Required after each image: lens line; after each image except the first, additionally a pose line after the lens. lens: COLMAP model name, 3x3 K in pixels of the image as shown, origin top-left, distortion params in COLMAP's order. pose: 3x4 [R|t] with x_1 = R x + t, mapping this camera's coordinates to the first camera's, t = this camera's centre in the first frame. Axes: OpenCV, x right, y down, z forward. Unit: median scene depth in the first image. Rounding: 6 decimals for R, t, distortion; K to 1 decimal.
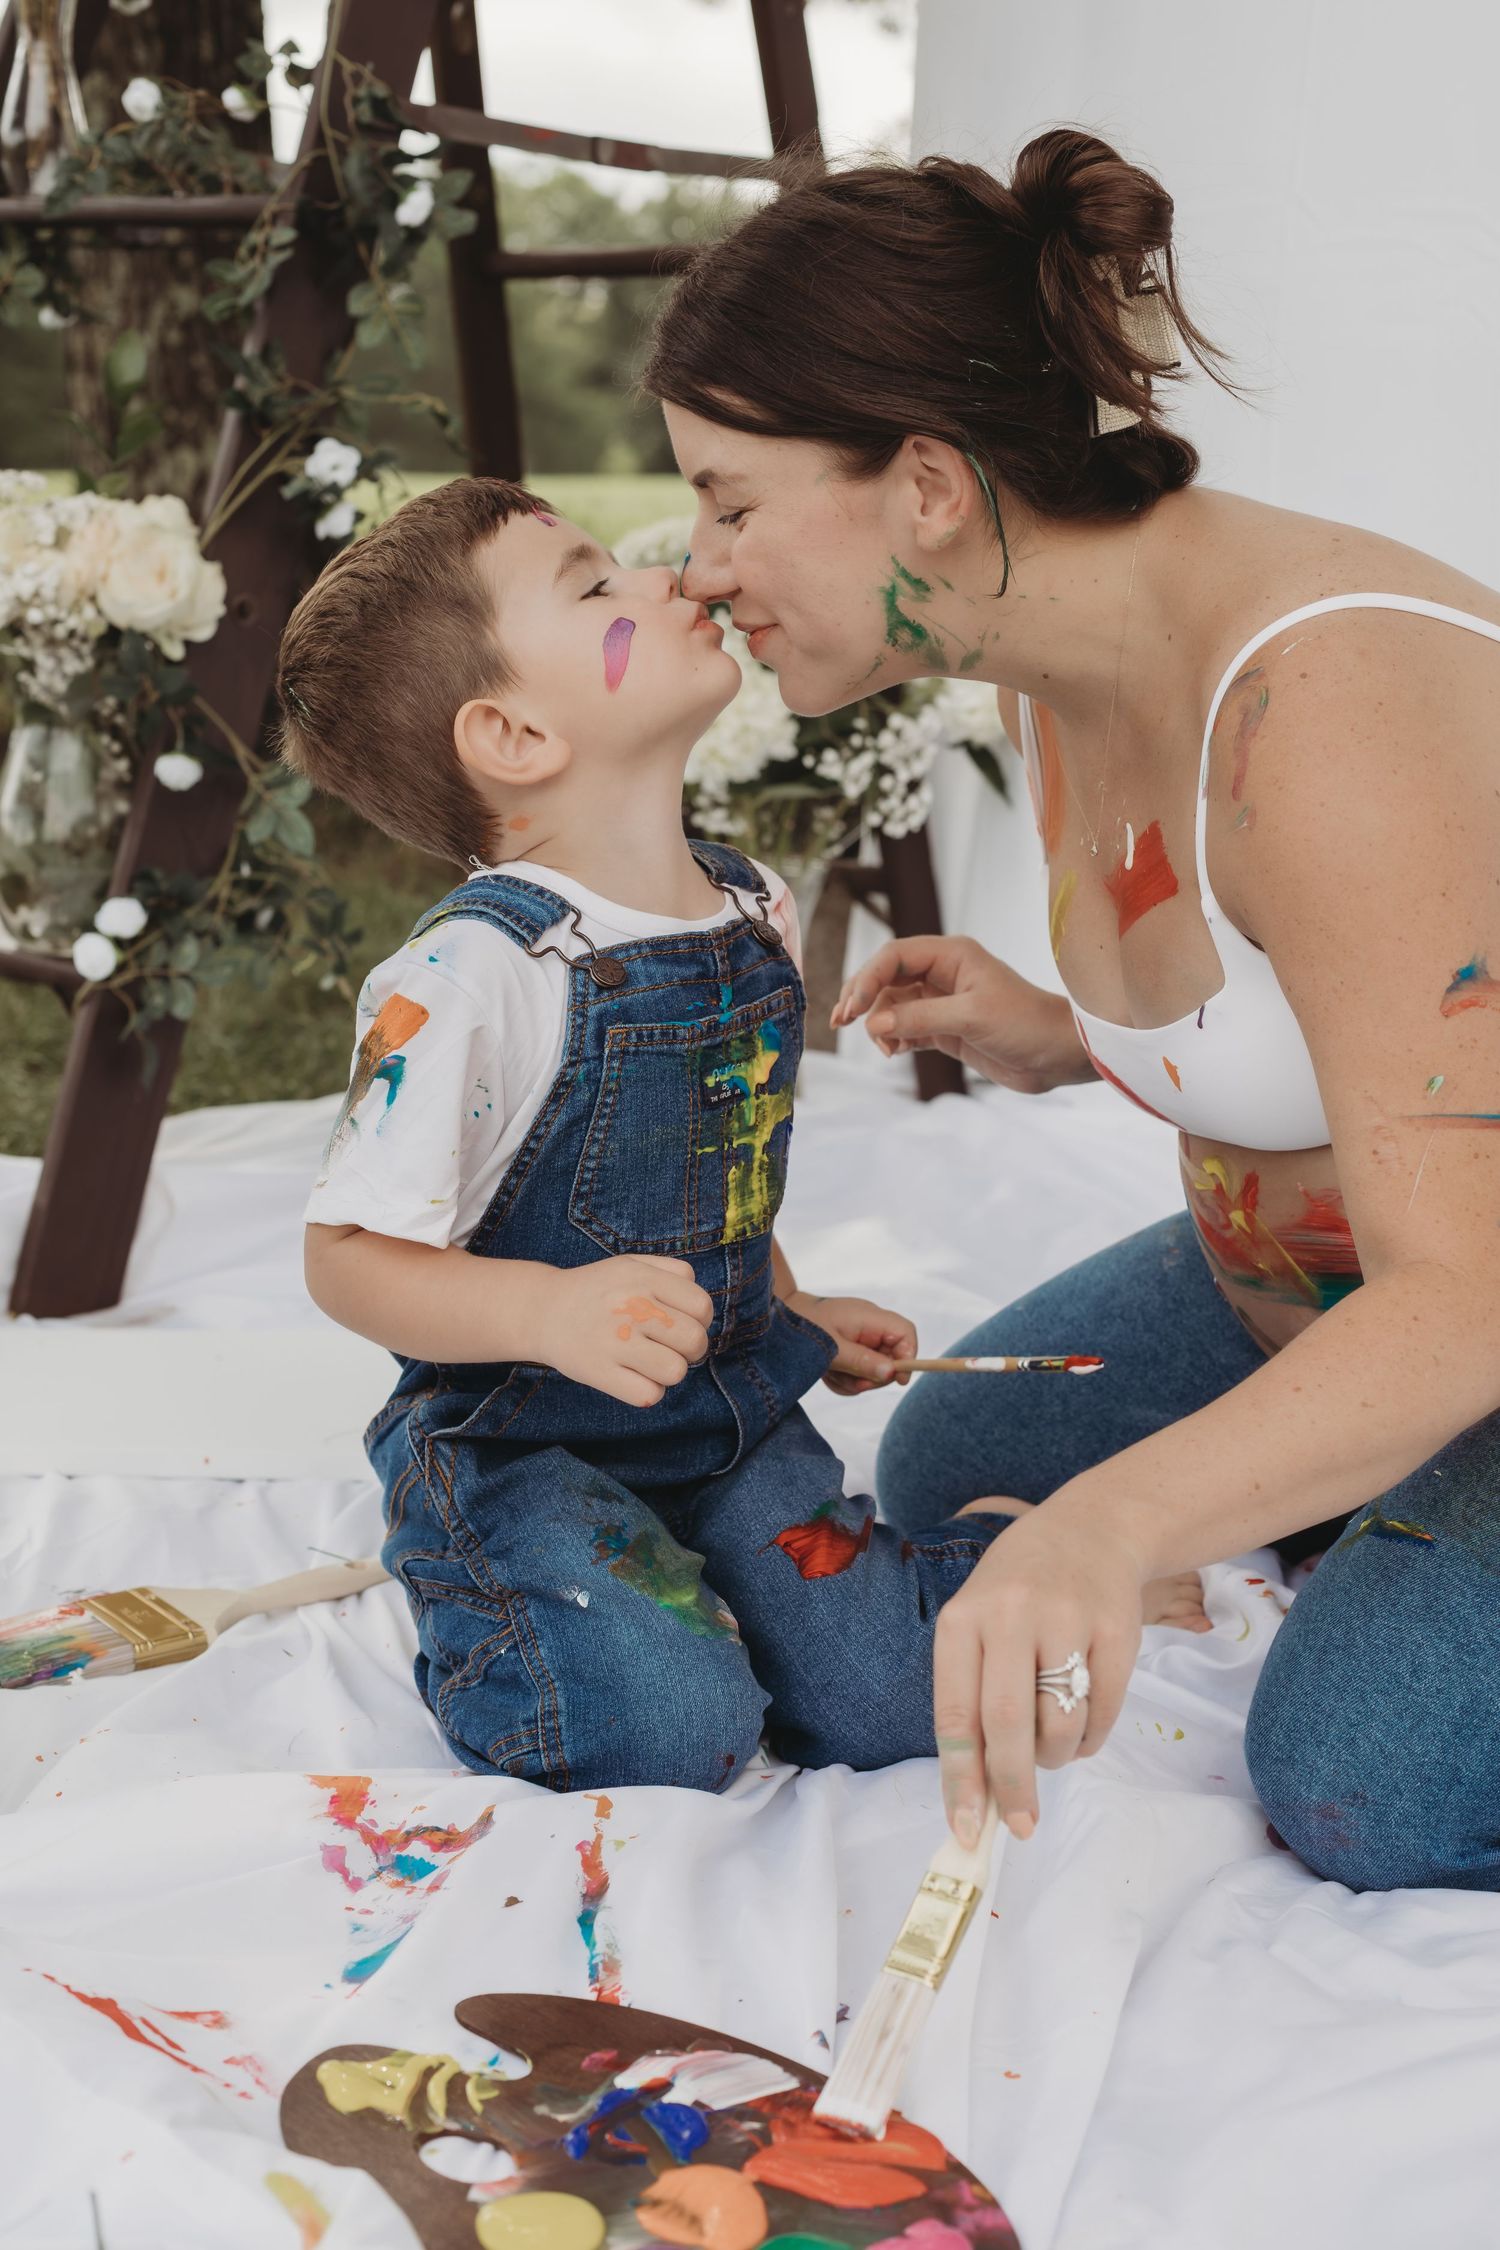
lens RADIAL K [[3240.1, 0, 750.0], [0, 3240.1, 1098.5], [0, 0, 1]] dist [0.001175, -0.408956]
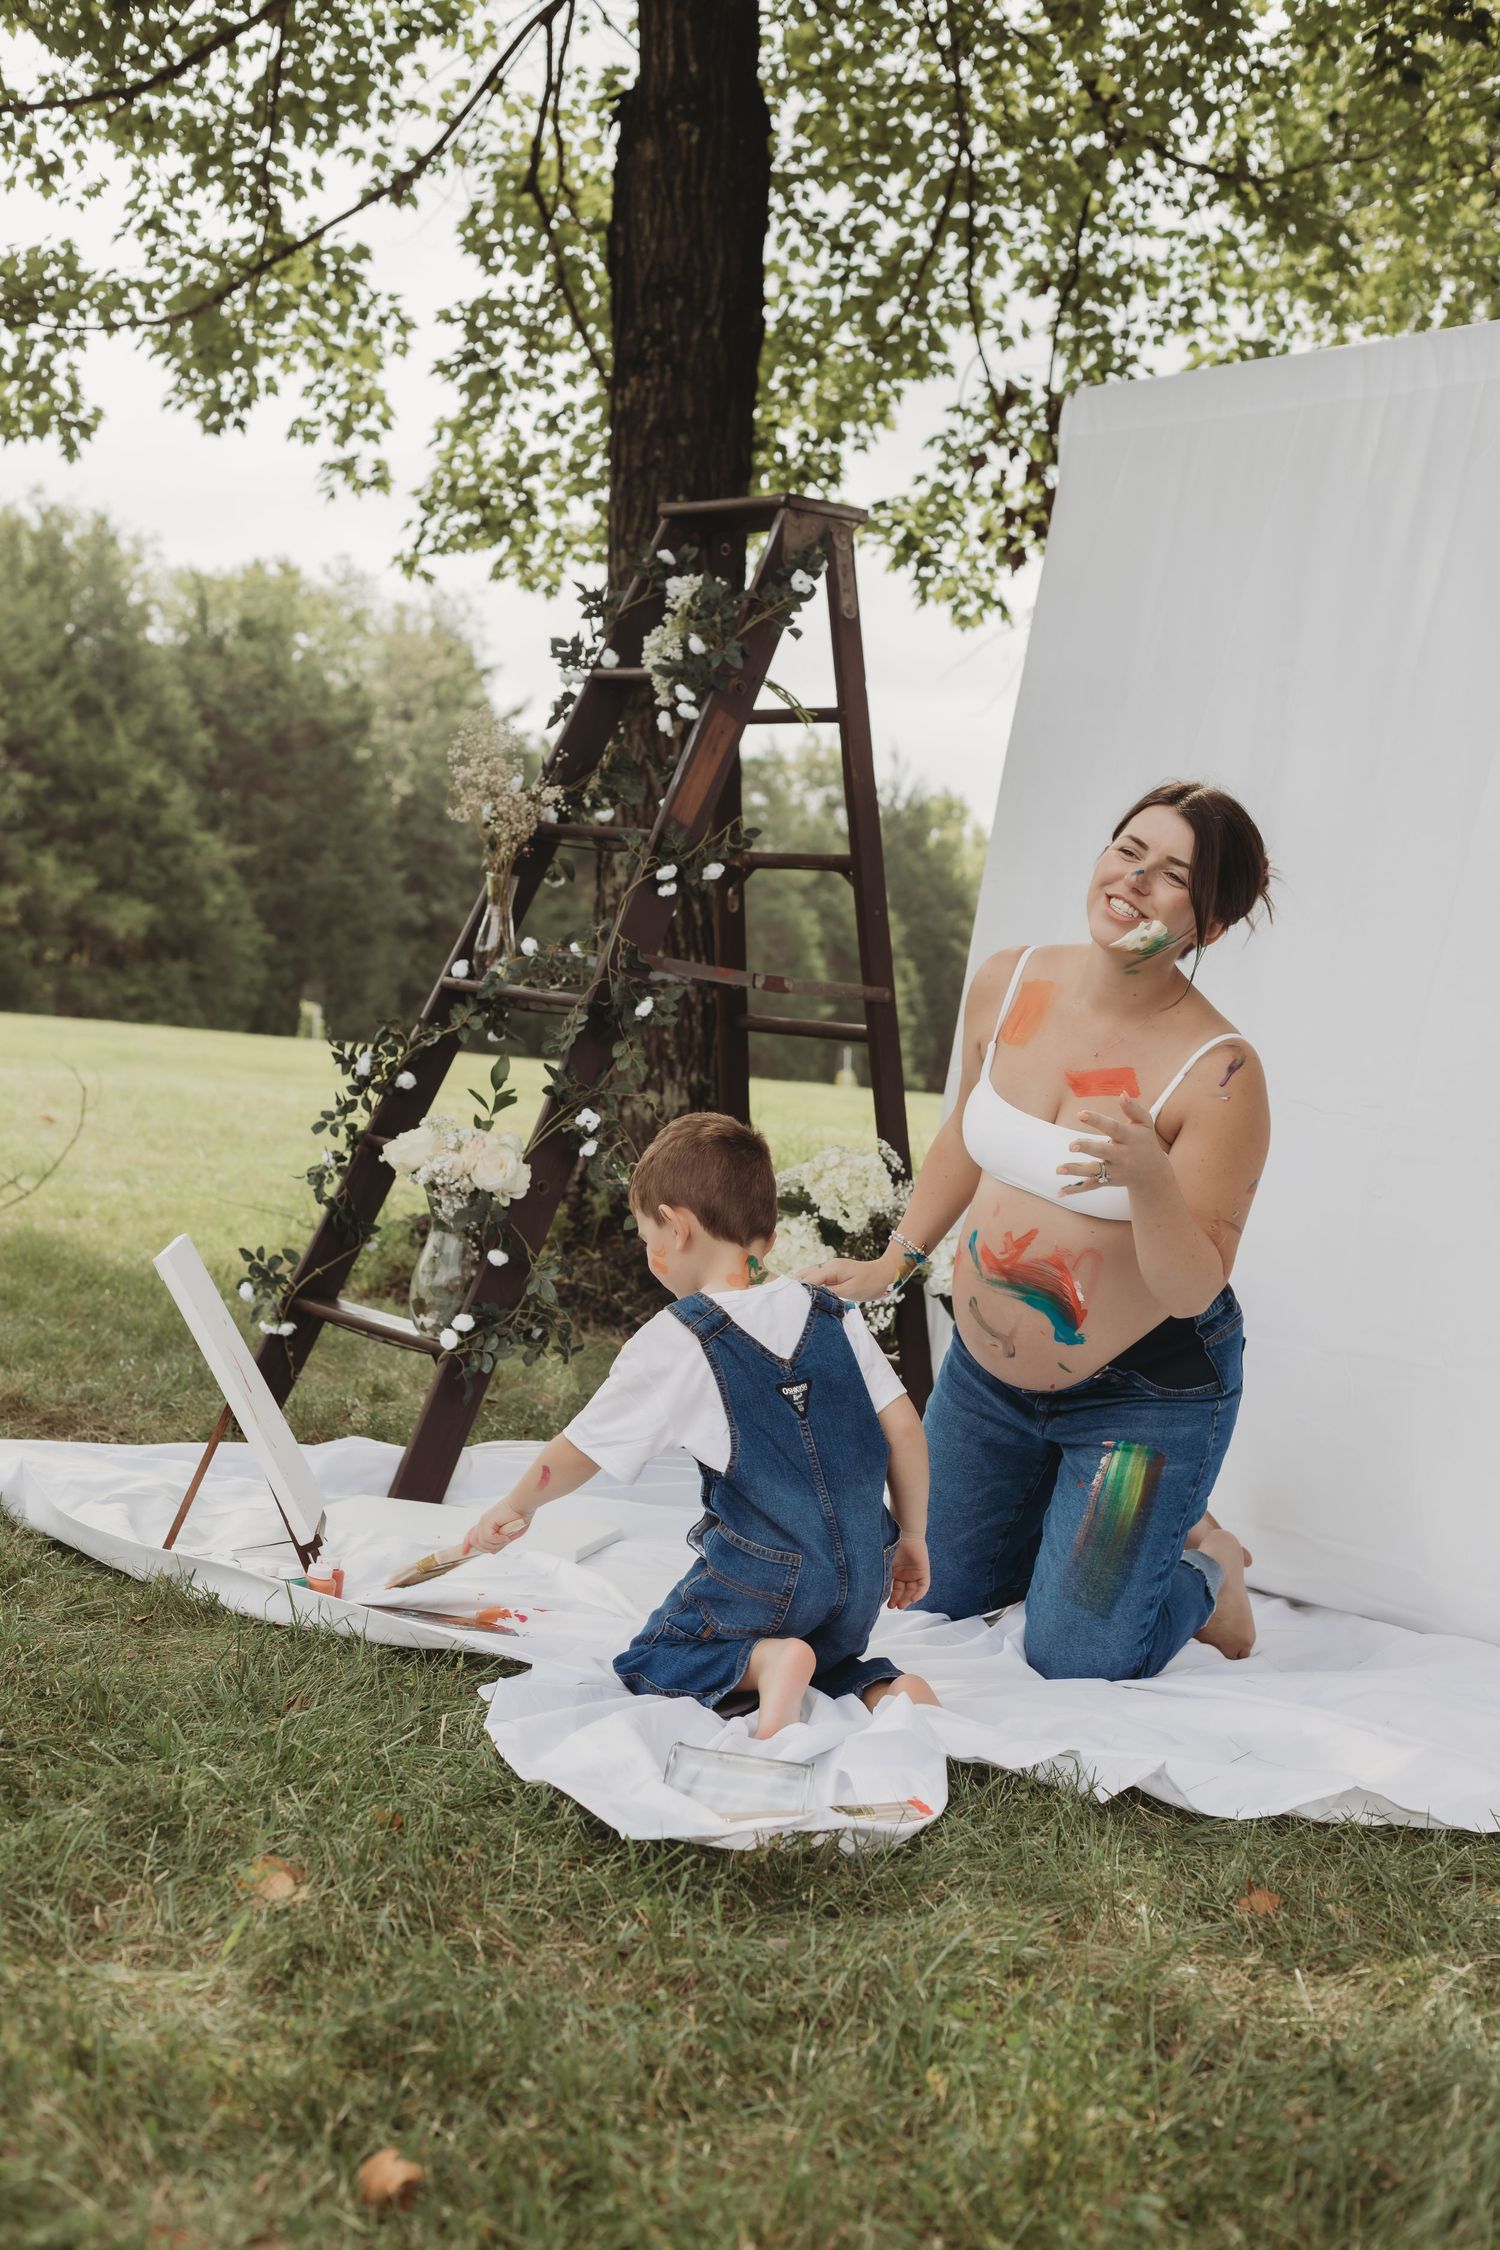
lens RADIAL K [[3240.1, 0, 750.0], [0, 3240.1, 1098.5], [0, 0, 1]] dist [0.001175, -0.408956]
pose [[0.974646, 0.083293, -0.207674, 0.417730], [-0.120903, 0.977016, -0.175562, 0.150613], [0.188278, 0.196219, 0.962315, -1.042764]]
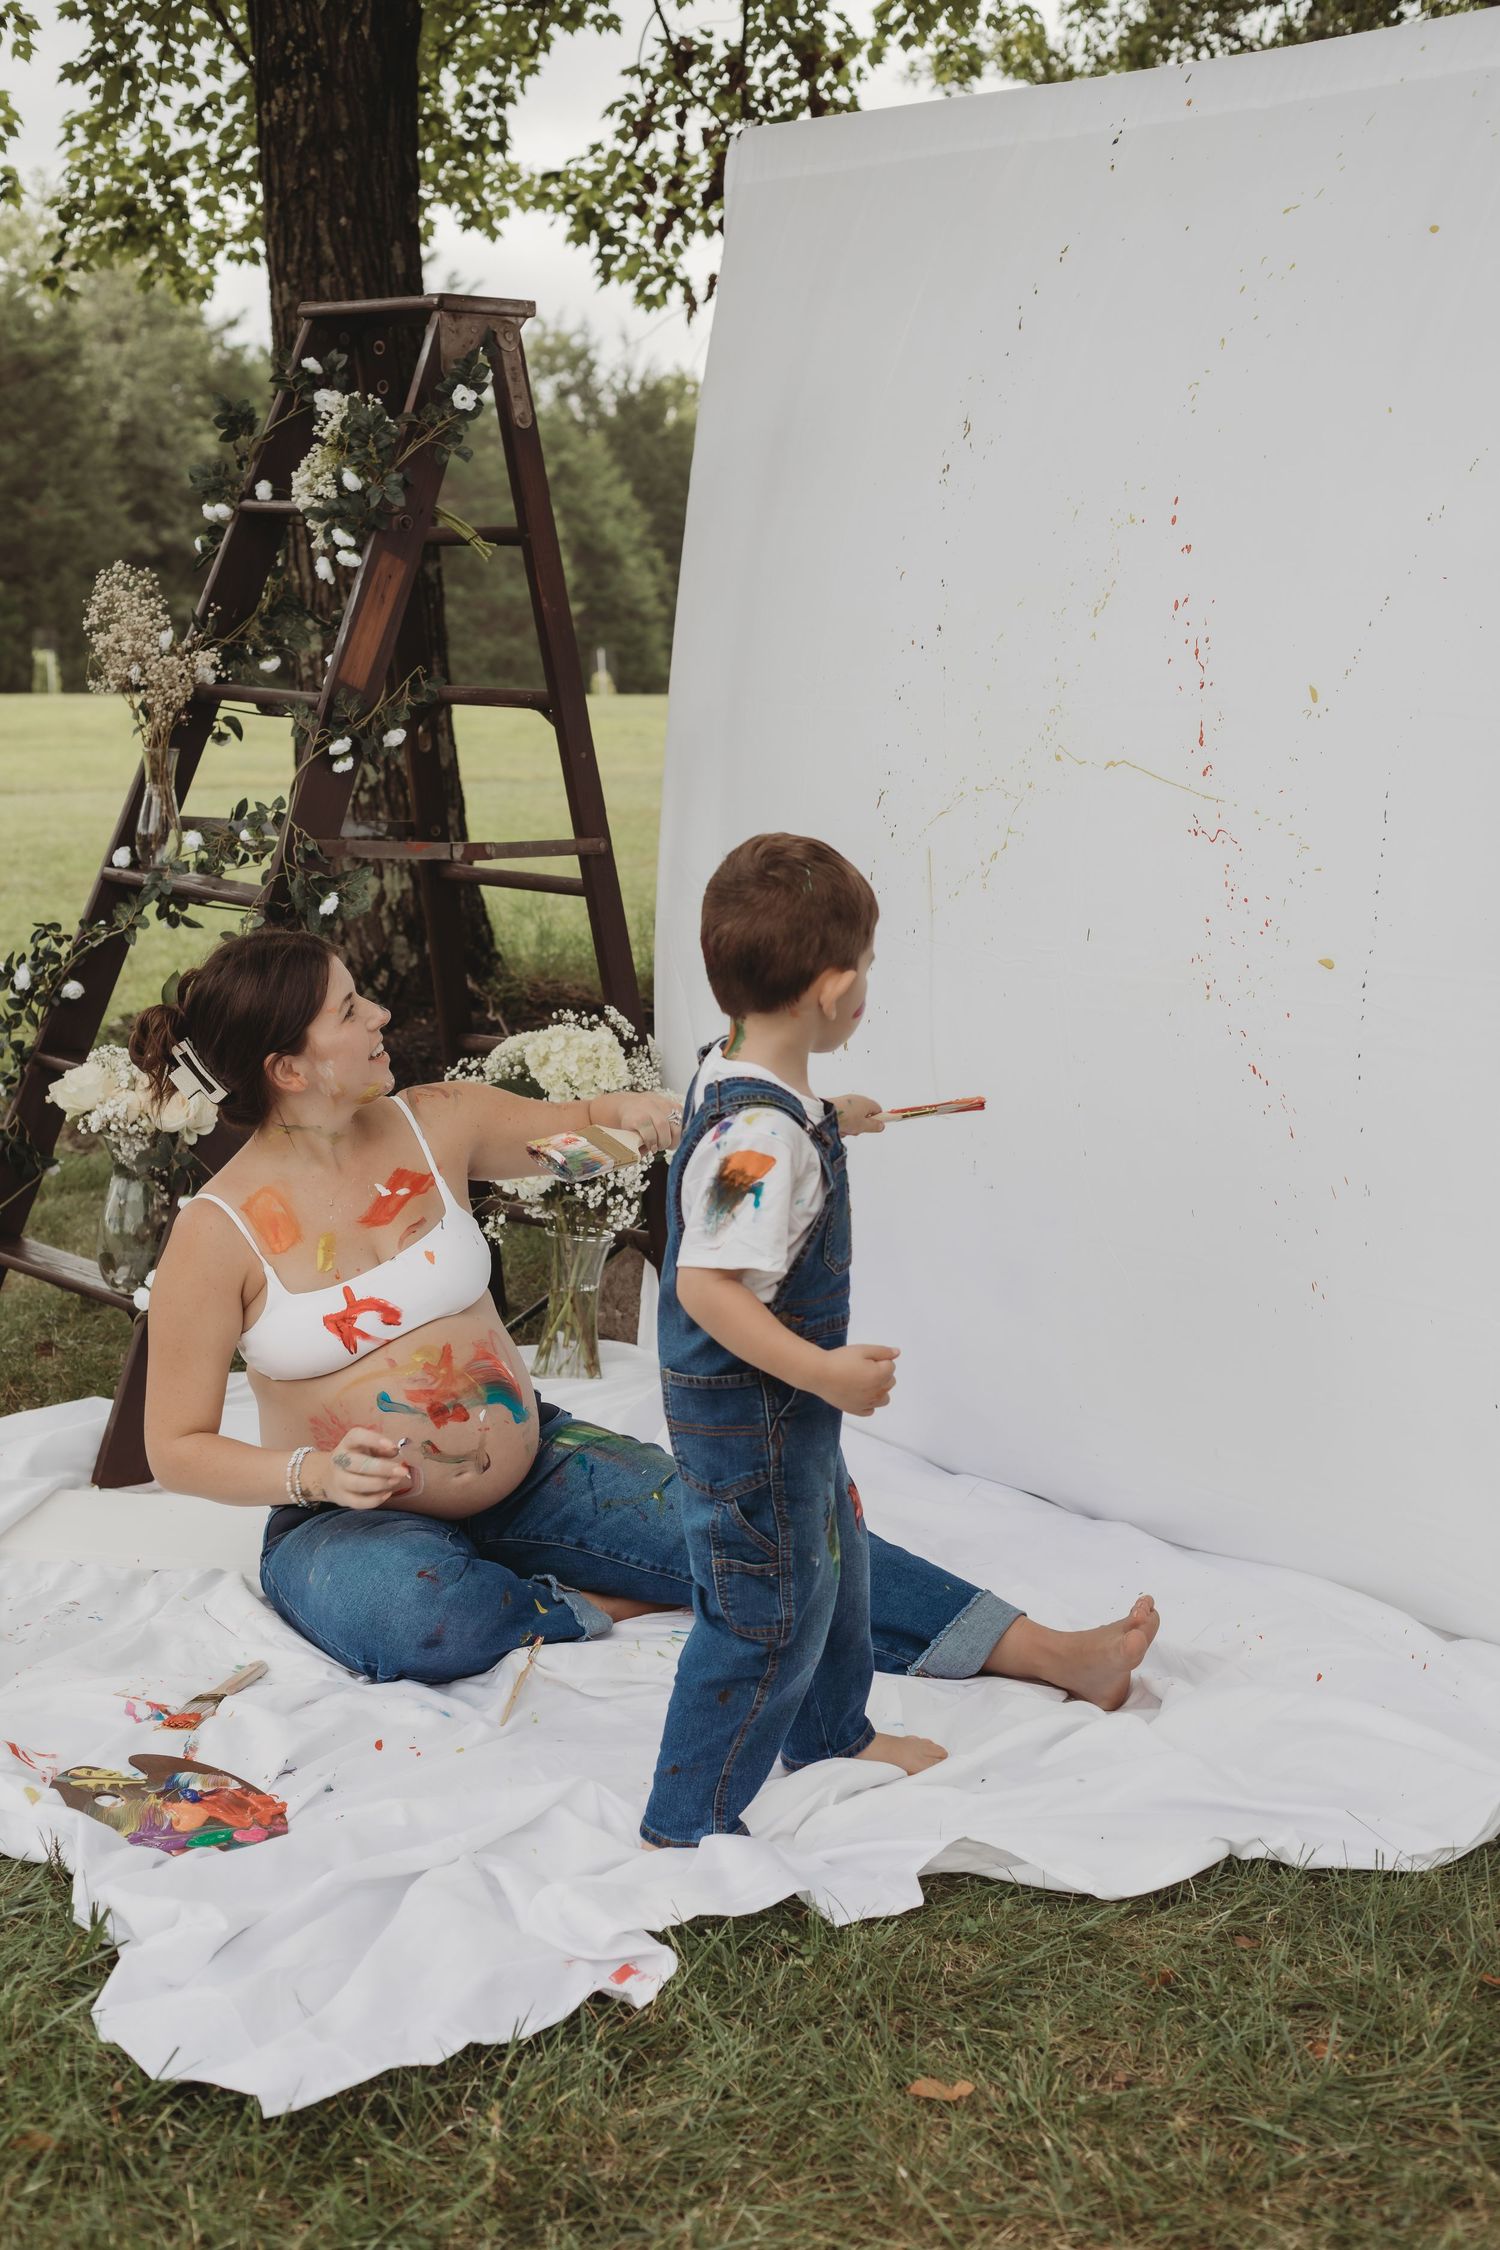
lens RADIAL K [[3199.2, 0, 750.0], [0, 3199.2, 1125.0], [0, 0, 1]] dist [-0.022575, -0.075938]
pose [[0.991040, 0.027734, -0.130655, 0.394441], [-0.033569, 0.998525, -0.042670, -0.076596], [0.129279, 0.046674, 0.990509, -0.828602]]
